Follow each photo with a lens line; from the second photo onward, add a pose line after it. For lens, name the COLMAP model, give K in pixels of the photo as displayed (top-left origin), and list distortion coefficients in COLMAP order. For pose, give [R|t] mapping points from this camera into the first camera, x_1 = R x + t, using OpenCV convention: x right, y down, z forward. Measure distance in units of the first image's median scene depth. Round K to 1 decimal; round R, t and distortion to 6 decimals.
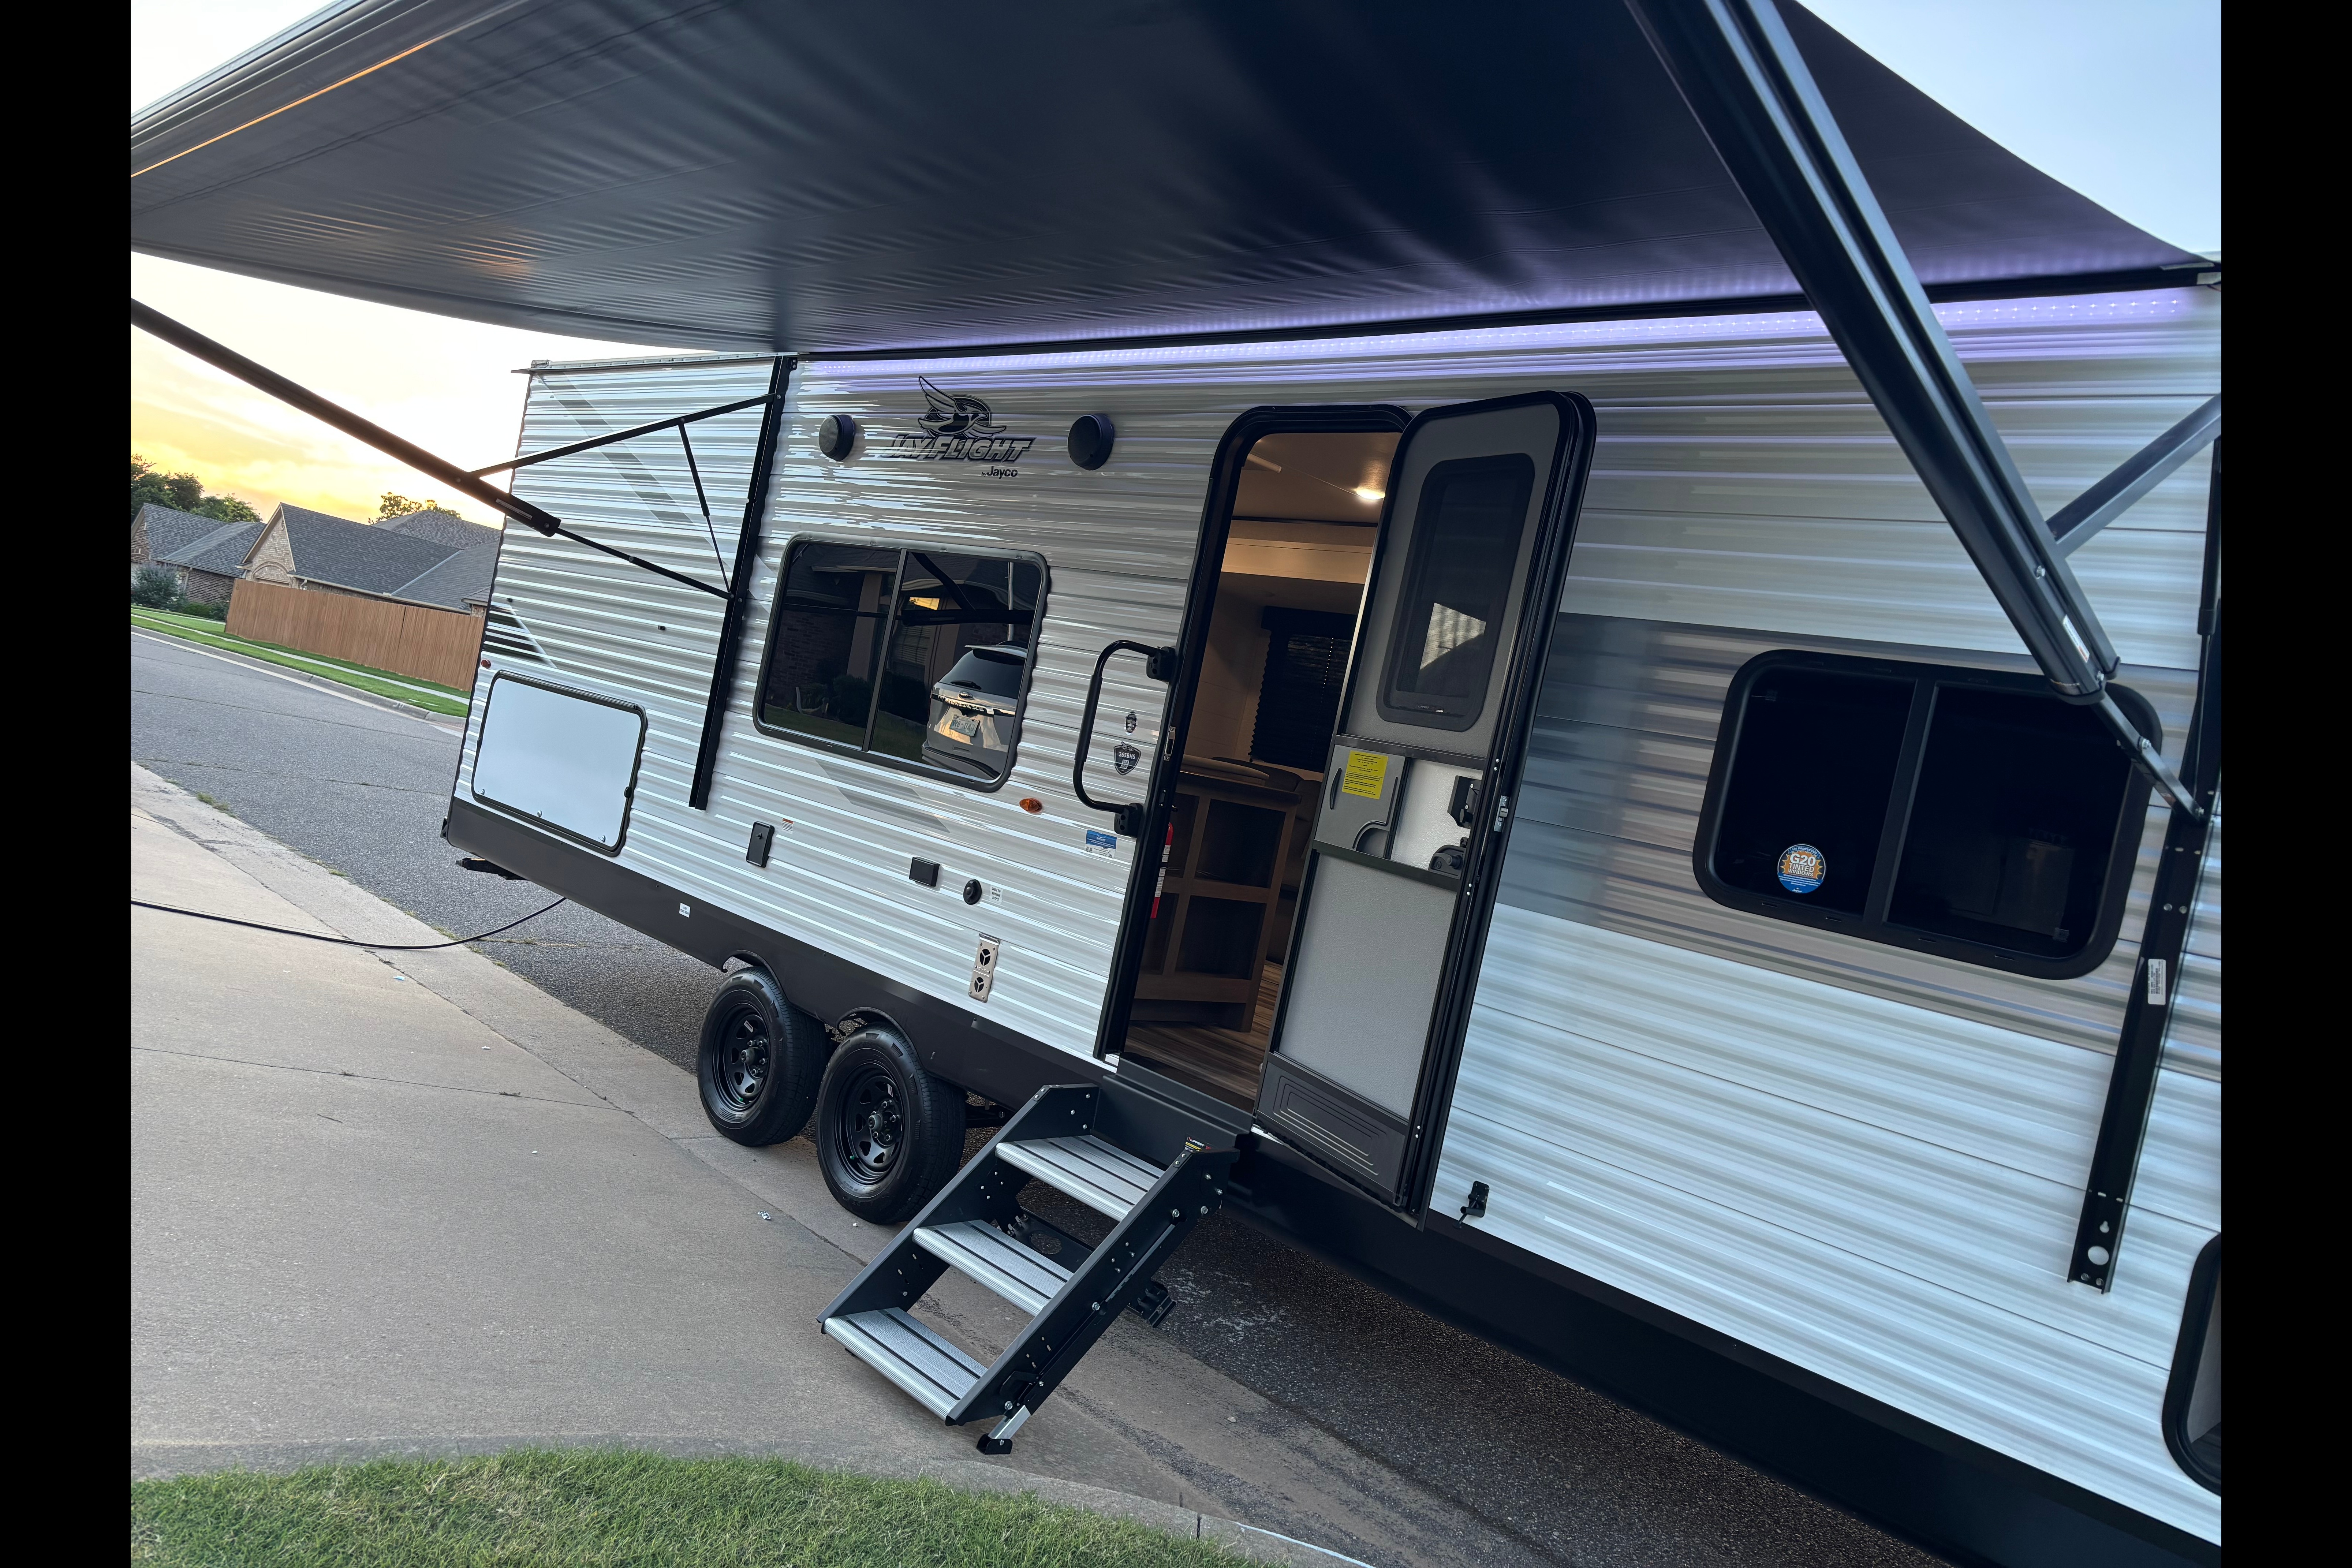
lens RADIAL K [[1562.6, 0, 1174.0], [0, 1562.6, 786.8], [0, 0, 1]] dist [0.001501, -0.008650]
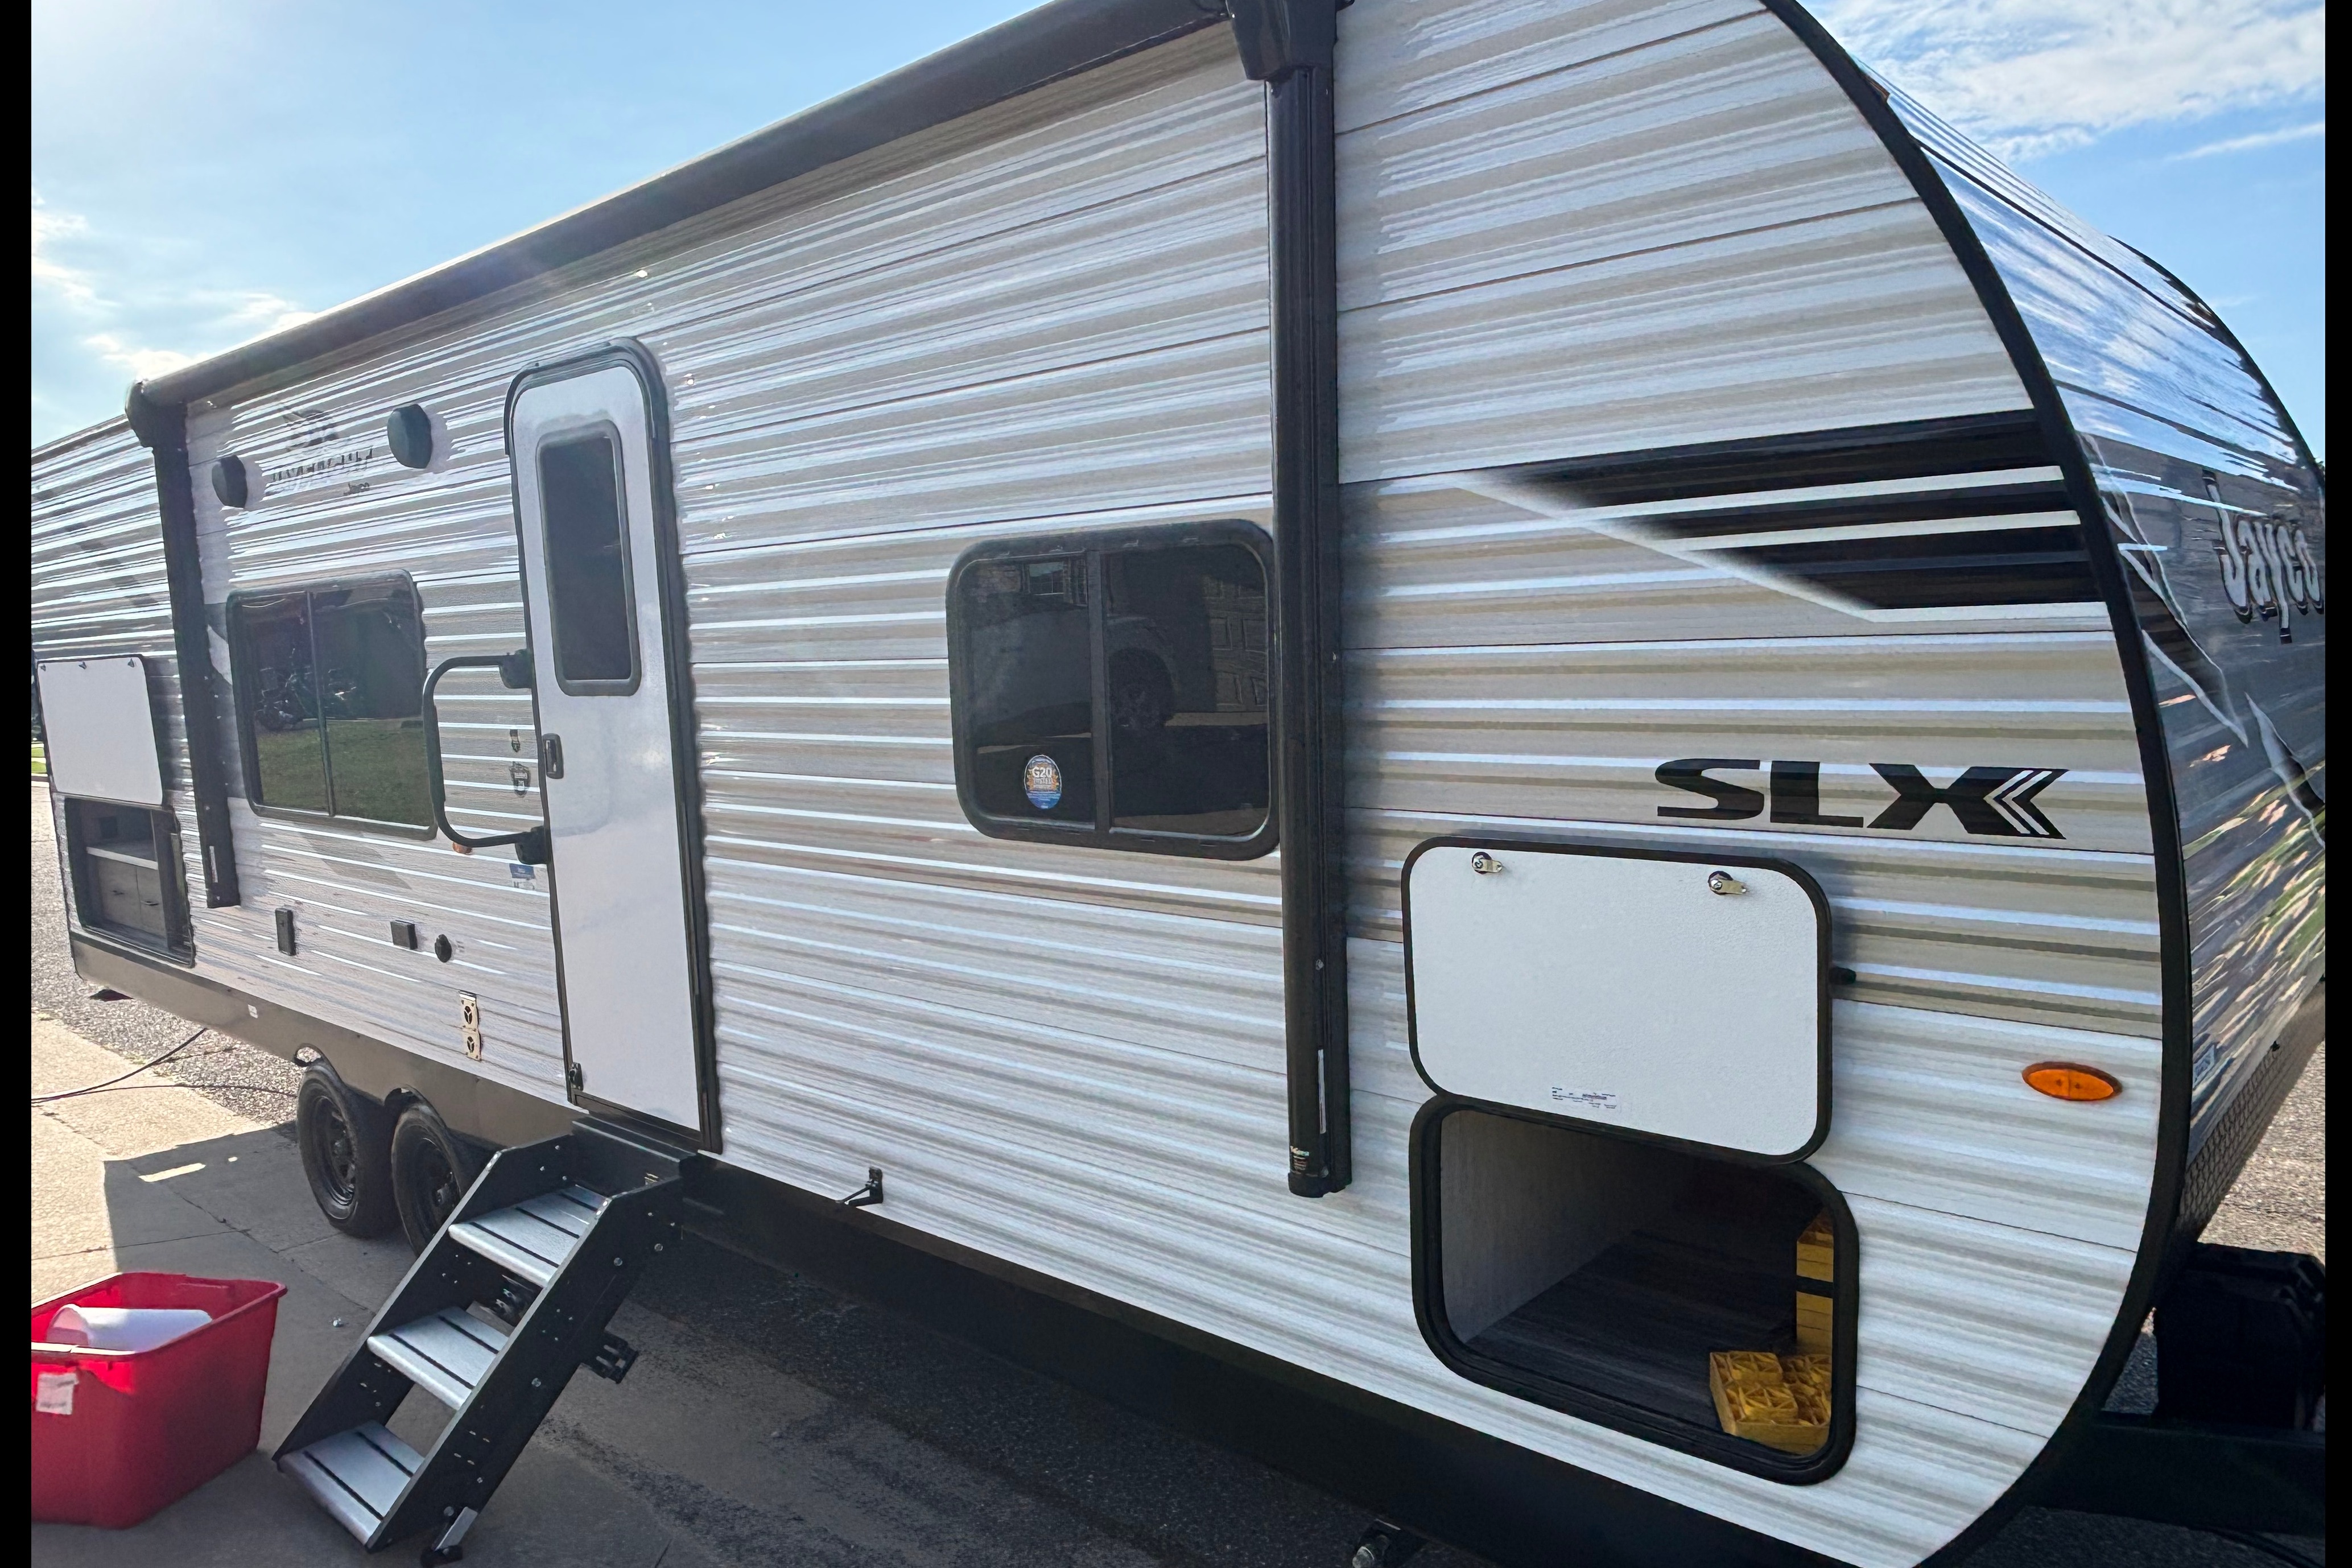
lens RADIAL K [[1584.2, 0, 1178.5], [0, 1584.2, 790.5], [0, 0, 1]] dist [-0.005112, -0.000149]
pose [[0.970372, -0.241208, 0.014042, 0.382782], [0.238937, 0.966619, 0.092502, -0.007621], [-0.035886, -0.086406, 0.995613, 0.065415]]
